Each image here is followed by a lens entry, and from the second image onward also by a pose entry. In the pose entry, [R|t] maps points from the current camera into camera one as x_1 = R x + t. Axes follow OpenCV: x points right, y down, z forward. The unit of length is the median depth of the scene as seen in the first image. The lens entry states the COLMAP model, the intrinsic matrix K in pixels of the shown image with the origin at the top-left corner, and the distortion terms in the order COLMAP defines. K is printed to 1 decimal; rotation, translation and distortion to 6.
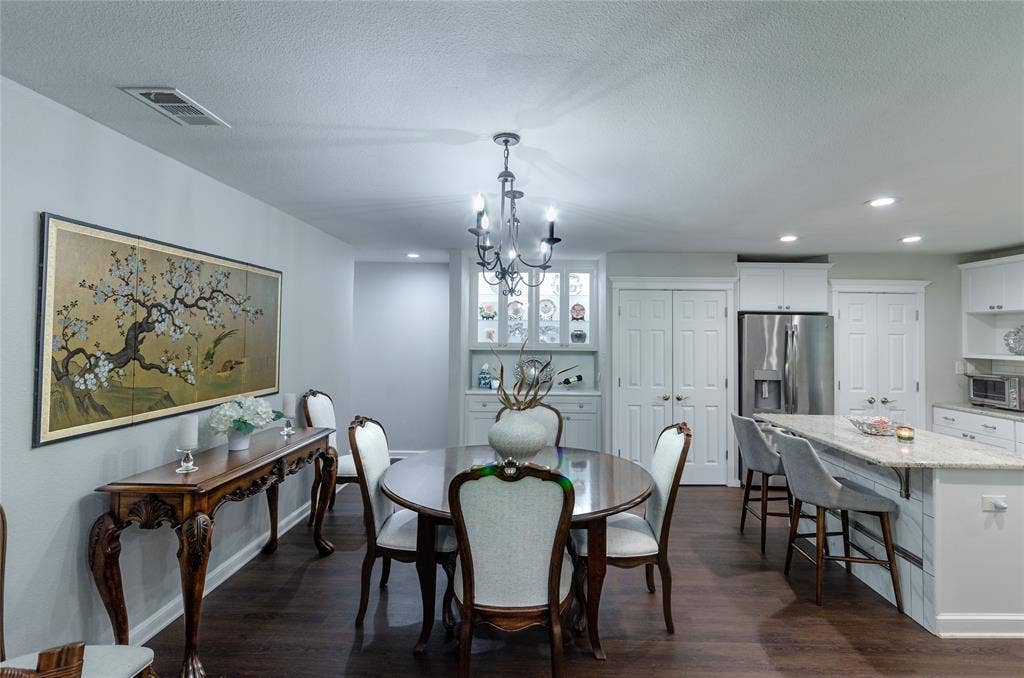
lens RADIAL K [[507.1, 0, 529.7], [0, 507.1, 320.0], [0, 0, 1]] dist [-0.000889, -0.002784]
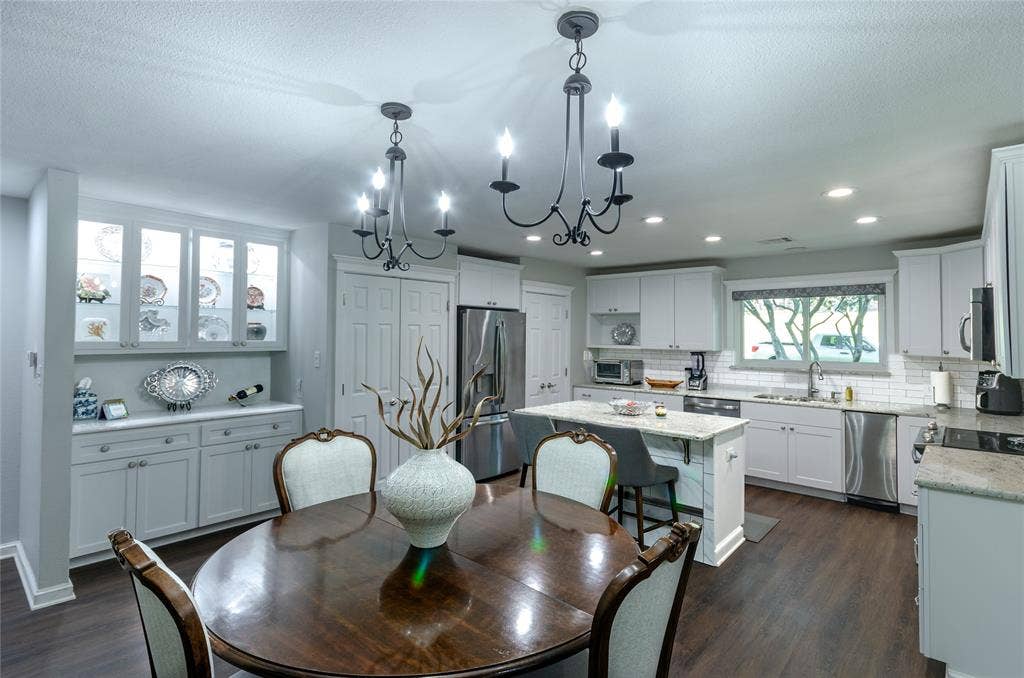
lens RADIAL K [[507.1, 0, 528.5], [0, 507.1, 320.6], [0, 0, 1]] dist [-0.000889, -0.002784]
pose [[0.640285, 0.014985, 0.767991, -0.257575], [-0.026097, 0.999657, 0.002253, 0.006298], [-0.767694, -0.021485, 0.640457, 0.288761]]
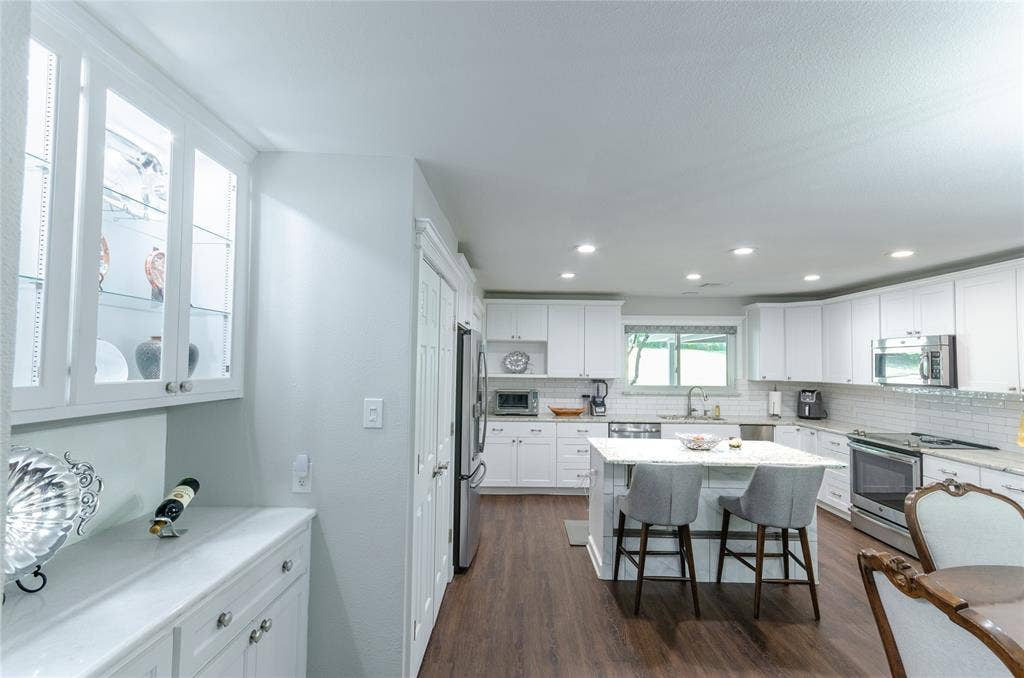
lens RADIAL K [[457.2, 0, 514.3], [0, 457.2, 343.7], [0, 0, 1]] dist [0.002301, 0.000288]
pose [[-0.006285, 0.032048, 0.999467, -0.232680], [-0.047338, 0.998356, -0.032311, 0.028991], [-0.998859, -0.047516, -0.004758, 0.966931]]
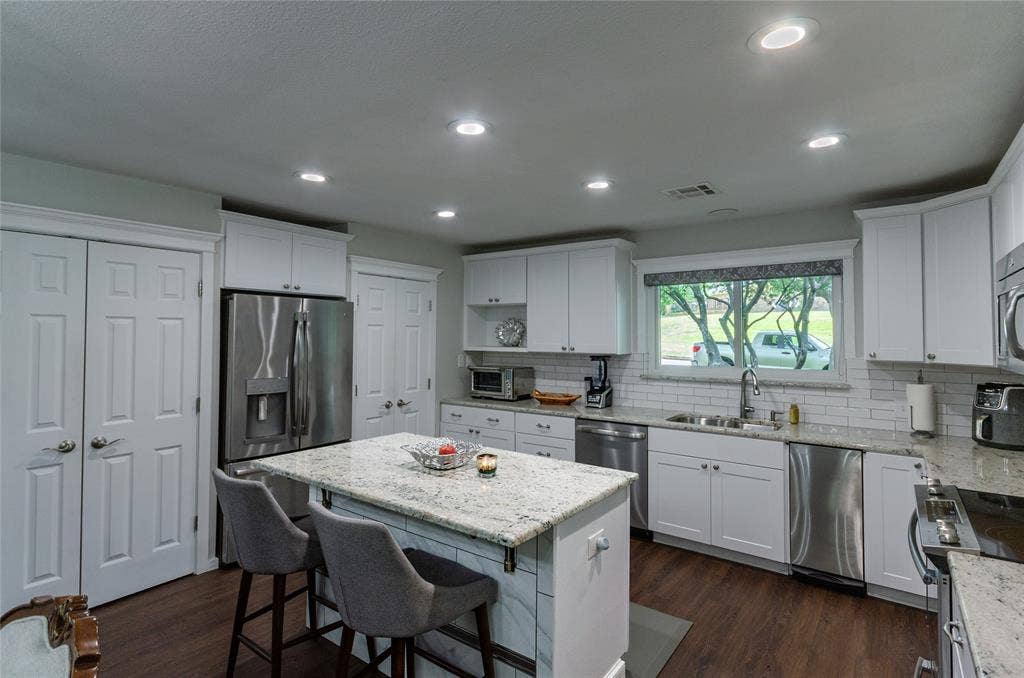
lens RADIAL K [[507.1, 0, 530.2], [0, 507.1, 320.9], [0, 0, 1]] dist [-0.000889, -0.002784]
pose [[0.567780, 0.014670, 0.823050, 0.118080], [-0.025580, 0.999673, -0.000171, 0.014367], [-0.822783, -0.020956, 0.567969, 0.343949]]
